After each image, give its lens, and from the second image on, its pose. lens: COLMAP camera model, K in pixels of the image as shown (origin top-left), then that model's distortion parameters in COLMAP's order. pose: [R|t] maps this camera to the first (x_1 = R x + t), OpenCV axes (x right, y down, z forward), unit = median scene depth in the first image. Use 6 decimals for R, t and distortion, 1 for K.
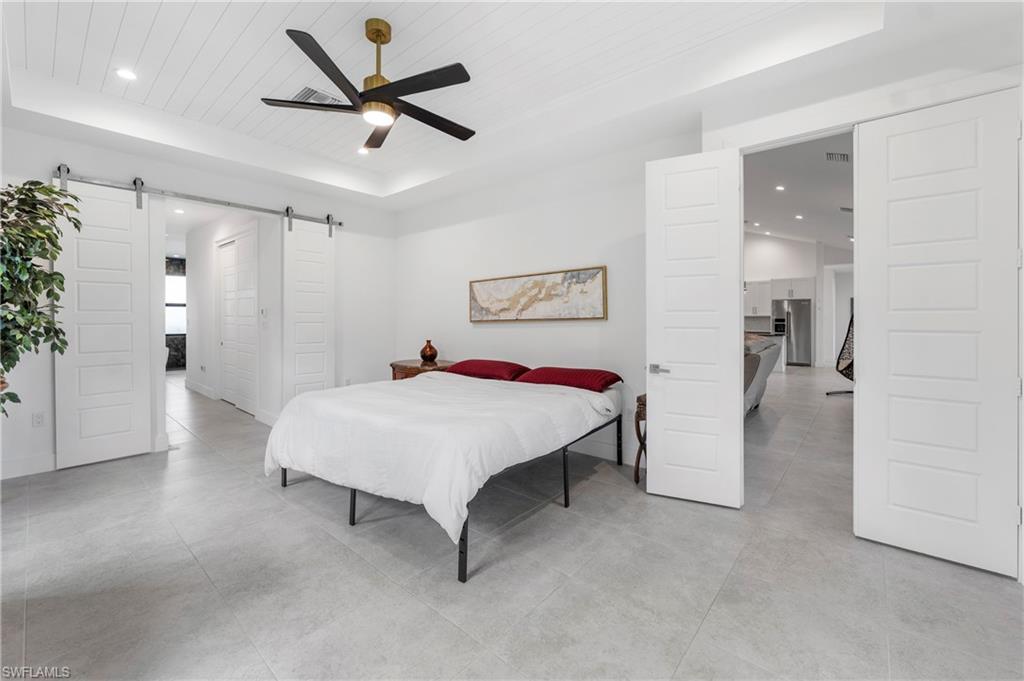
lens RADIAL K [[421.4, 0, 523.7], [0, 421.4, 318.8], [0, 0, 1]] dist [-0.007375, -0.000497]
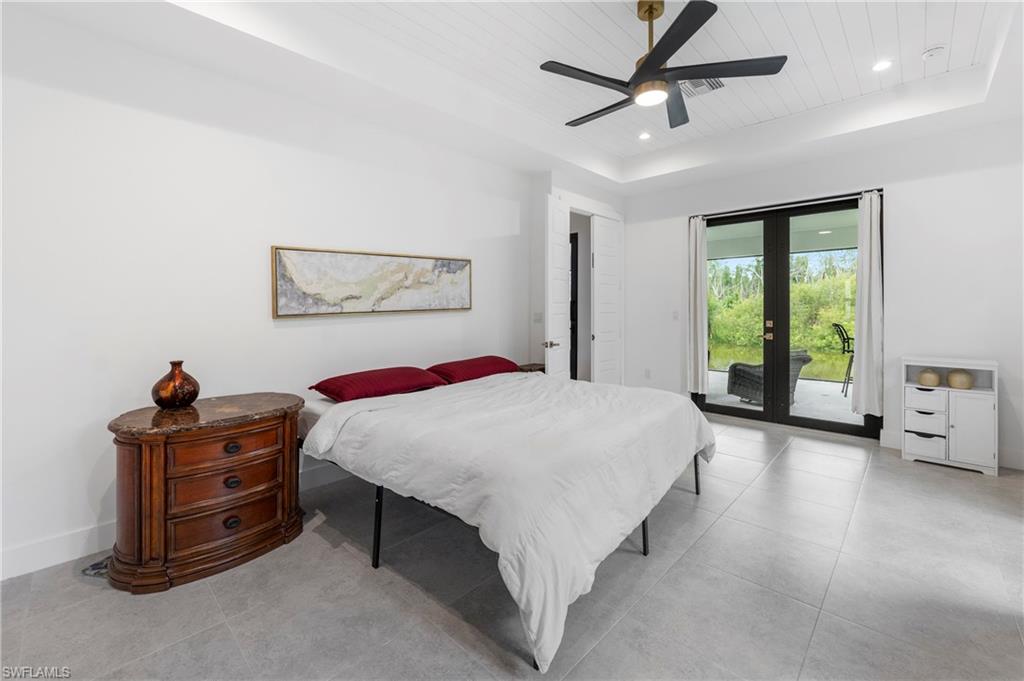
lens RADIAL K [[421.4, 0, 516.2], [0, 421.4, 300.7], [0, 0, 1]] dist [-0.007375, -0.000497]
pose [[0.063031, 0.014847, 0.997901, -0.781779], [0.010024, 0.999829, -0.015509, -0.003341], [-0.997961, 0.010980, 0.062871, 0.739873]]
